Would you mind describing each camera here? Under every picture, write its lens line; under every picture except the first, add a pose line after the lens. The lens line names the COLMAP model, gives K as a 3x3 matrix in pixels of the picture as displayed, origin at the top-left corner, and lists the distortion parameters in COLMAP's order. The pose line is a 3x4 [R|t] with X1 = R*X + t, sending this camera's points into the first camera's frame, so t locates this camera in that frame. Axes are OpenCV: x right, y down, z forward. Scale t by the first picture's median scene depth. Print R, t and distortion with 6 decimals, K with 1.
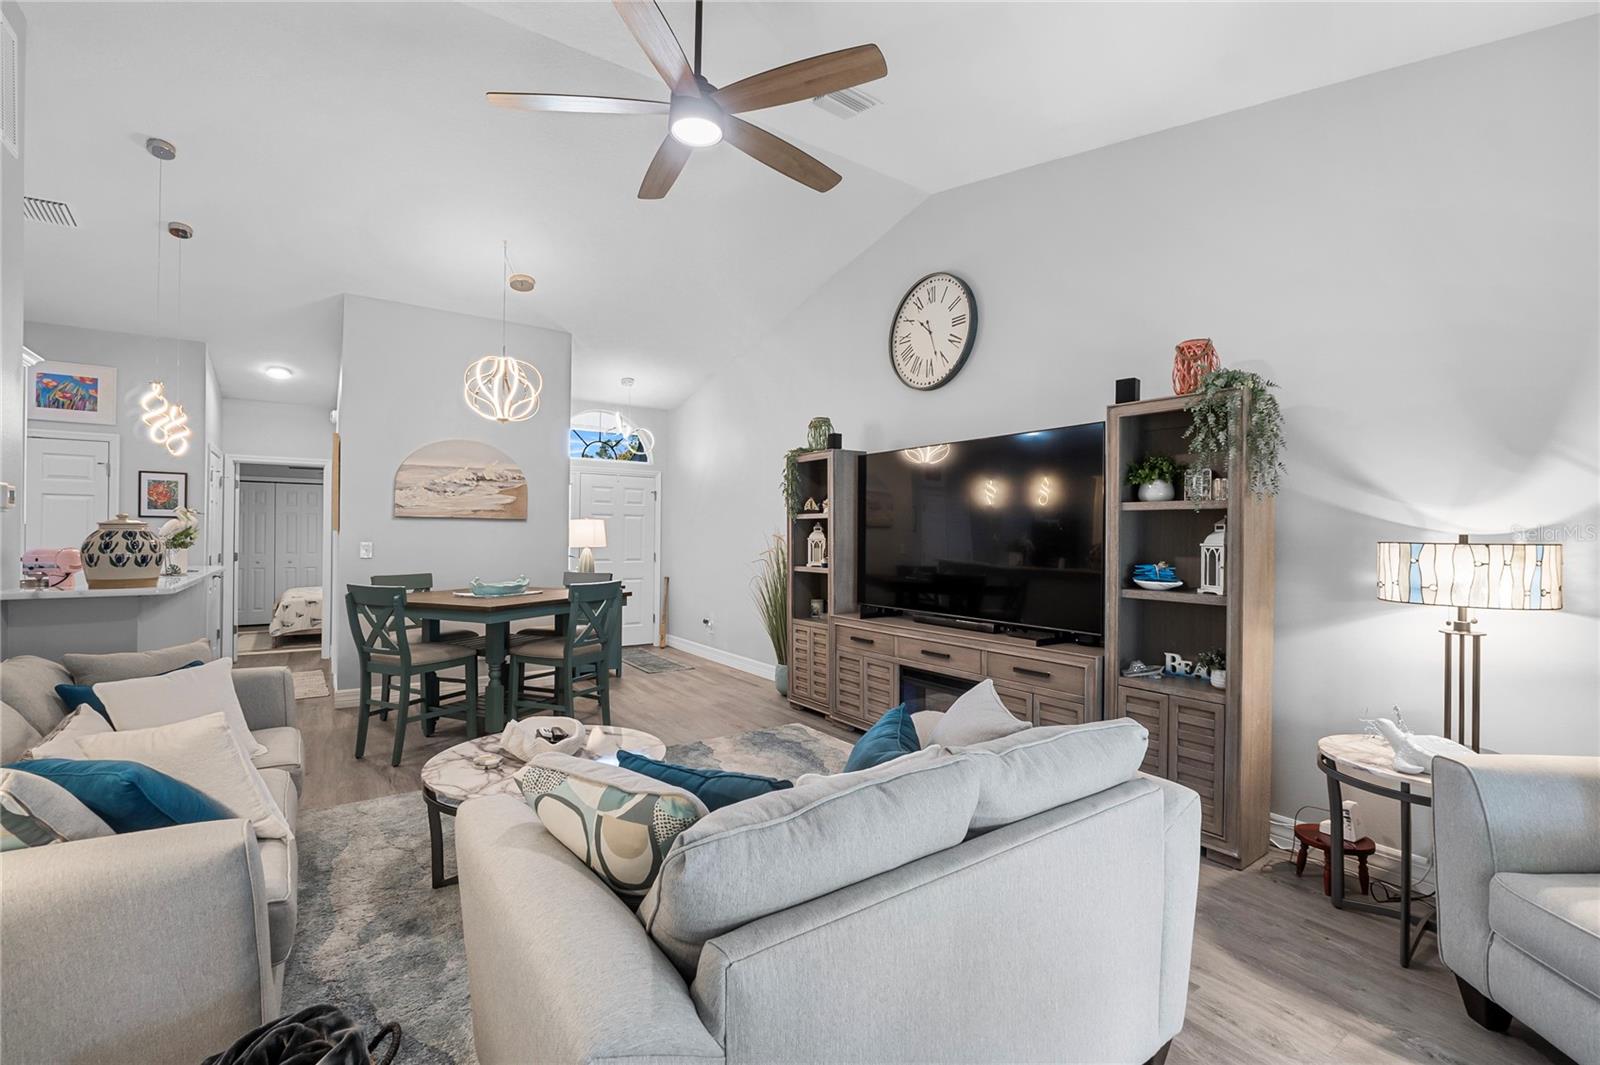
lens RADIAL K [[701.2, 0, 801.6], [0, 701.2, 528.7], [0, 0, 1]] dist [-0.005113, 0.000756]
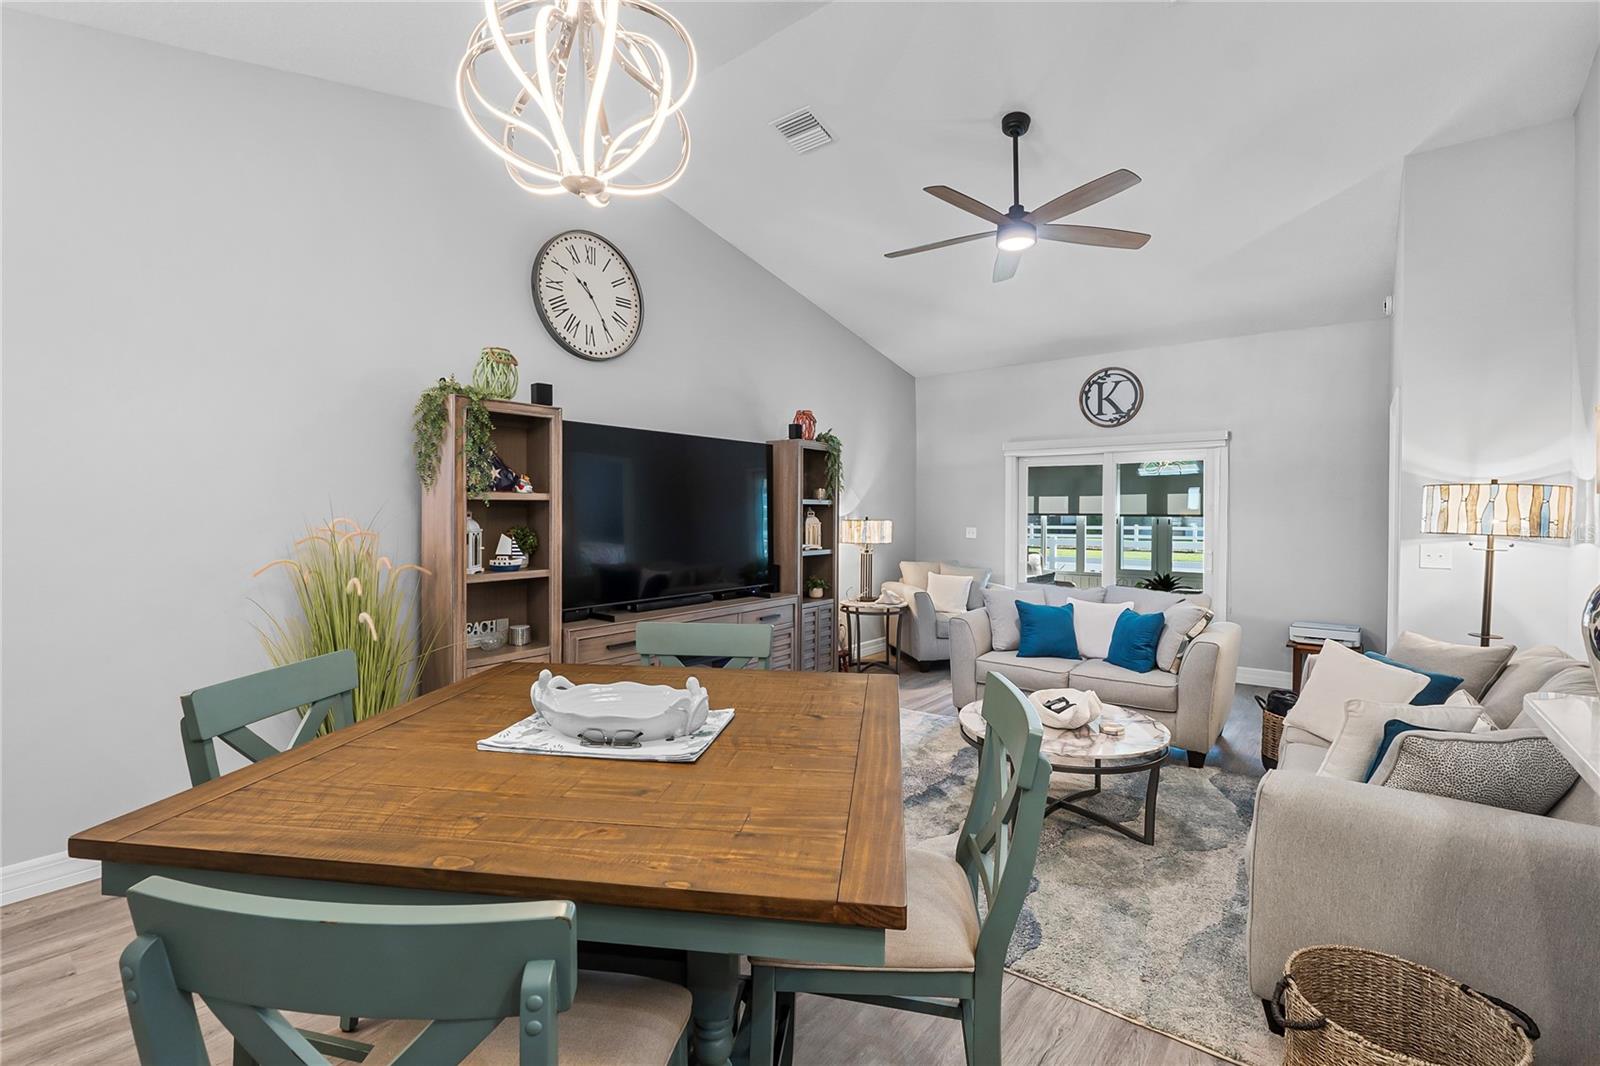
lens RADIAL K [[701.2, 0, 798.4], [0, 701.2, 531.2], [0, 0, 1]] dist [-0.005113, 0.000756]
pose [[-0.304541, -0.019434, 0.952301, -0.770028], [-0.000704, 0.999796, 0.020178, 0.003555], [-0.952499, 0.005475, -0.304493, 1.033267]]
